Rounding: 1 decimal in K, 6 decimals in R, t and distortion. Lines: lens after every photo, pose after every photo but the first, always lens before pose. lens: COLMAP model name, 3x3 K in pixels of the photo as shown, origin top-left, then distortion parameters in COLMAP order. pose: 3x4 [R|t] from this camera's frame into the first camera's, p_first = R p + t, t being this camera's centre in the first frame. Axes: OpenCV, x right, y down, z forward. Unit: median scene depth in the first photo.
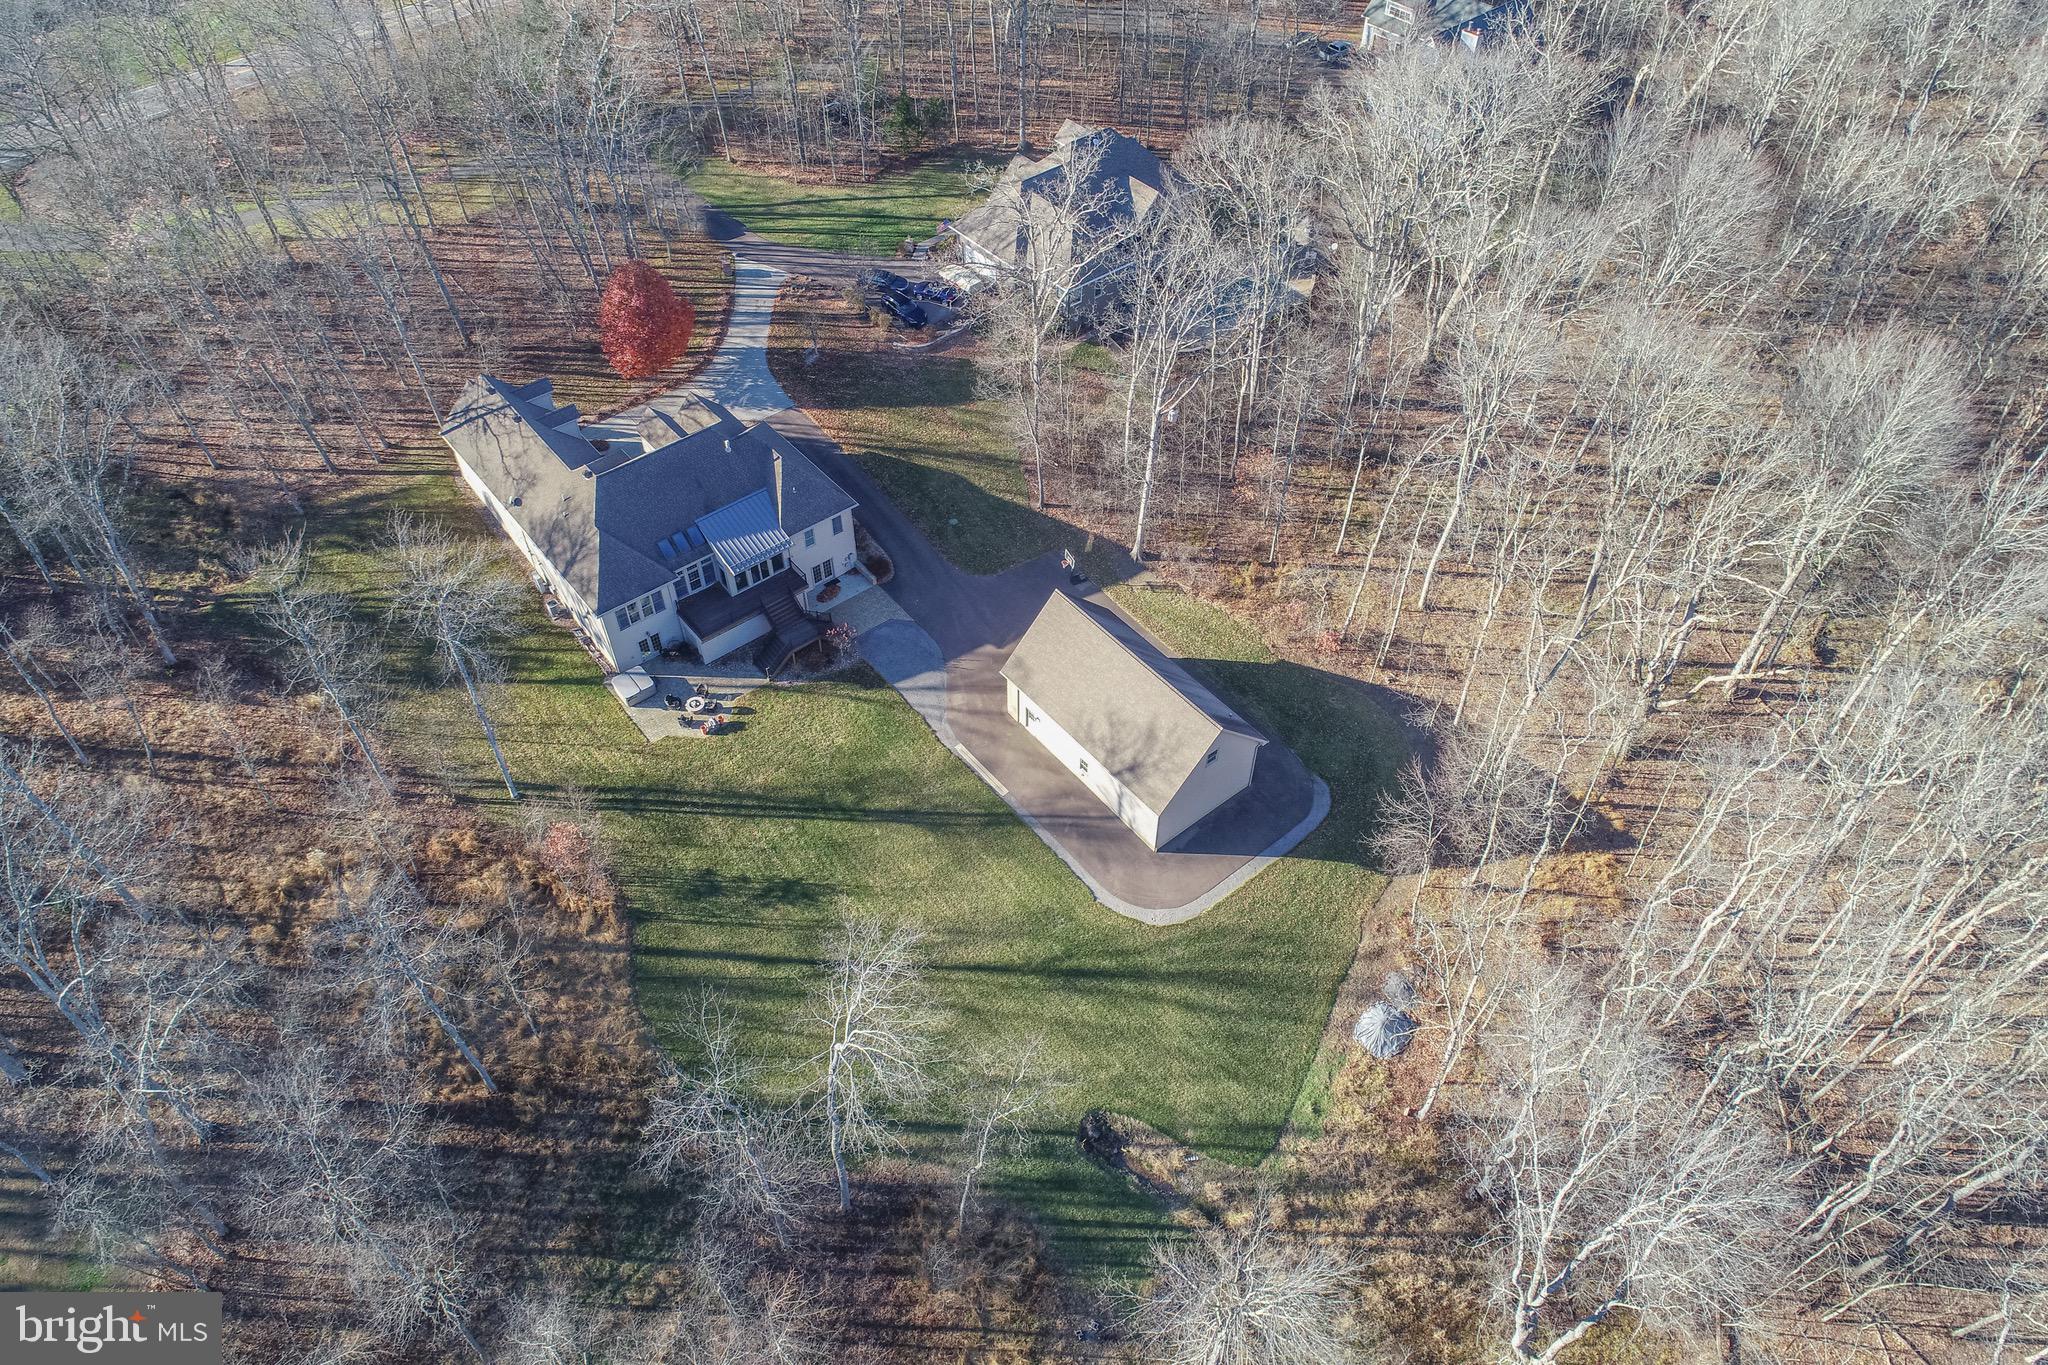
lens RADIAL K [[1370.6, 0, 1031.6], [0, 1370.6, 675.5], [0, 0, 1]] dist [-0.010201, -0.002259]
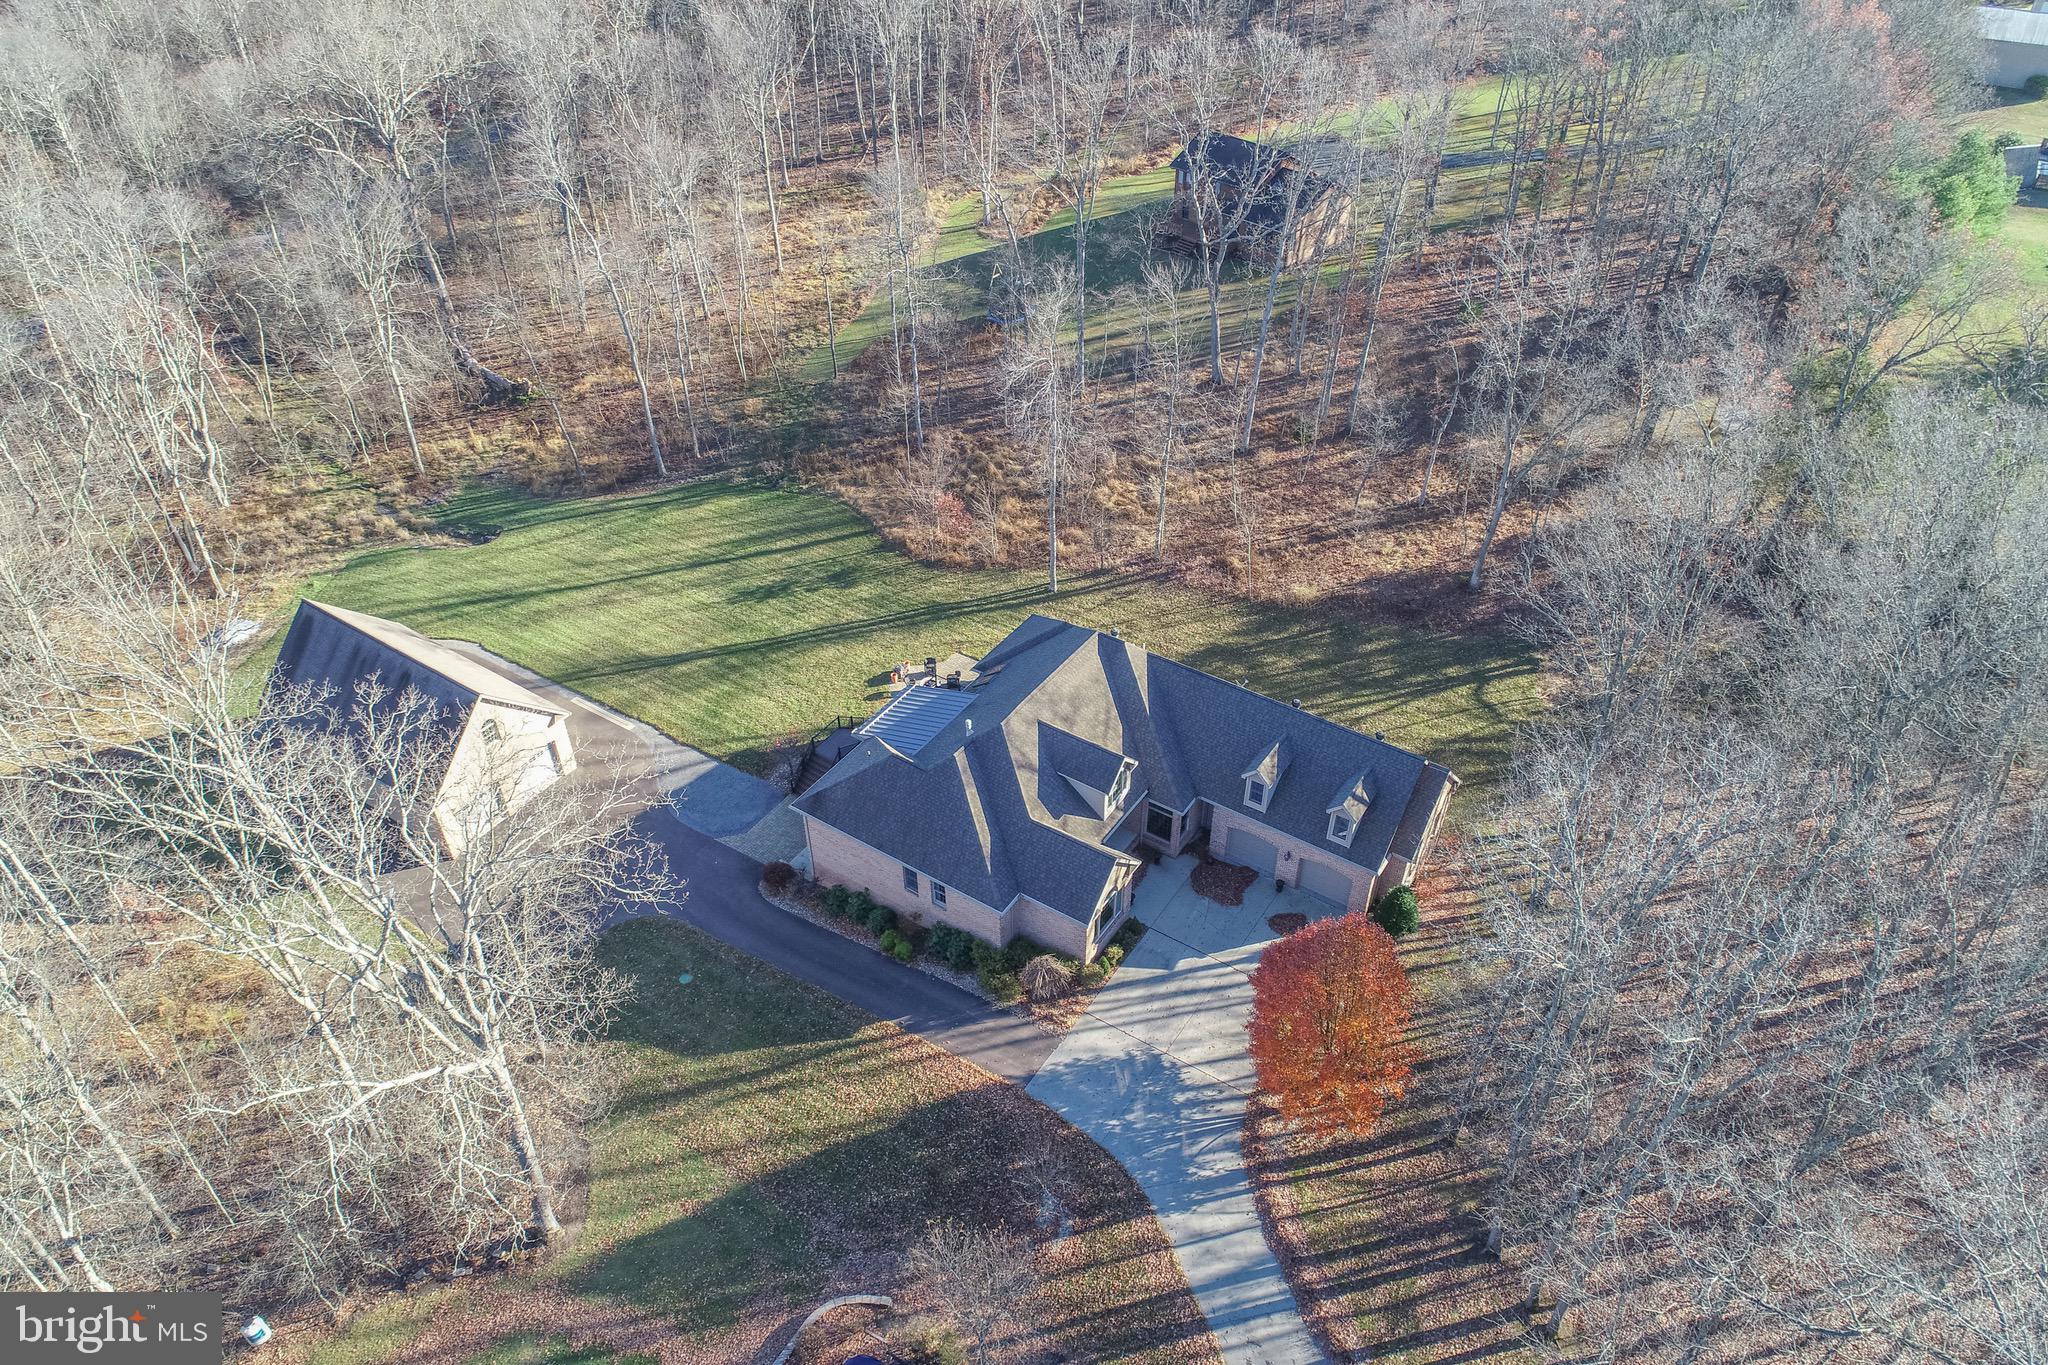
lens RADIAL K [[1370.6, 0, 1031.6], [0, 1370.6, 675.5], [0, 0, 1]] dist [-0.010201, -0.002259]
pose [[-0.953563, 0.203900, -0.221679, -0.102804], [-0.210734, 0.074191, 0.974724, -0.798487], [0.215193, 0.976176, -0.027777, 0.952713]]
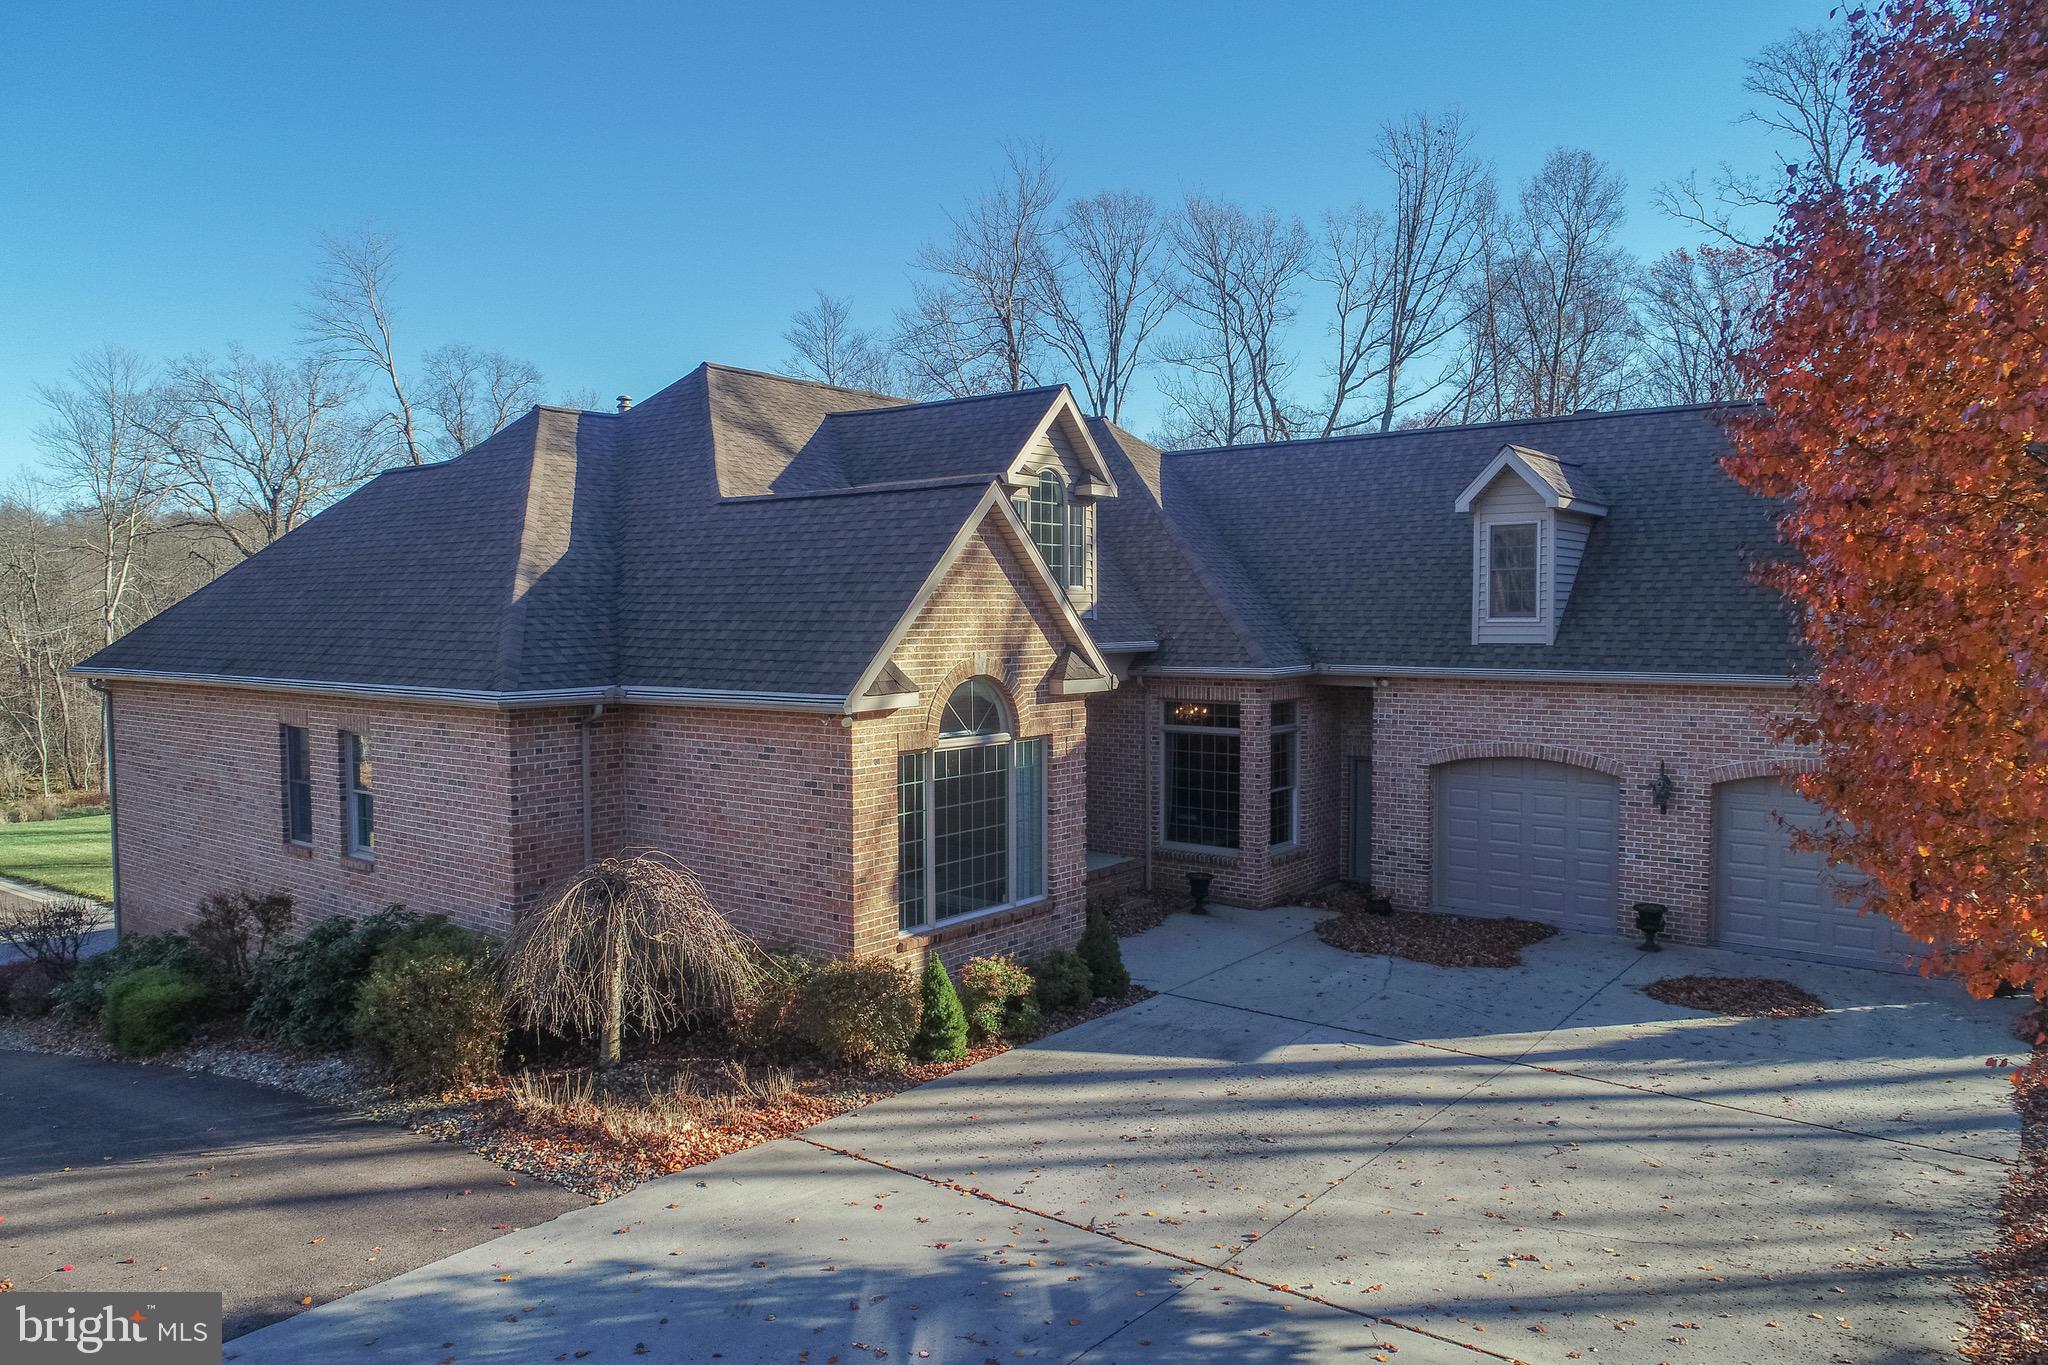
lens RADIAL K [[1370.6, 0, 1031.6], [0, 1370.6, 675.5], [0, 0, 1]] dist [-0.010201, -0.002259]
pose [[-0.973809, 0.030797, -0.225274, -0.225985], [-0.154795, 0.635911, 0.756079, -0.310479], [0.166539, 0.771148, -0.614488, 1.132447]]
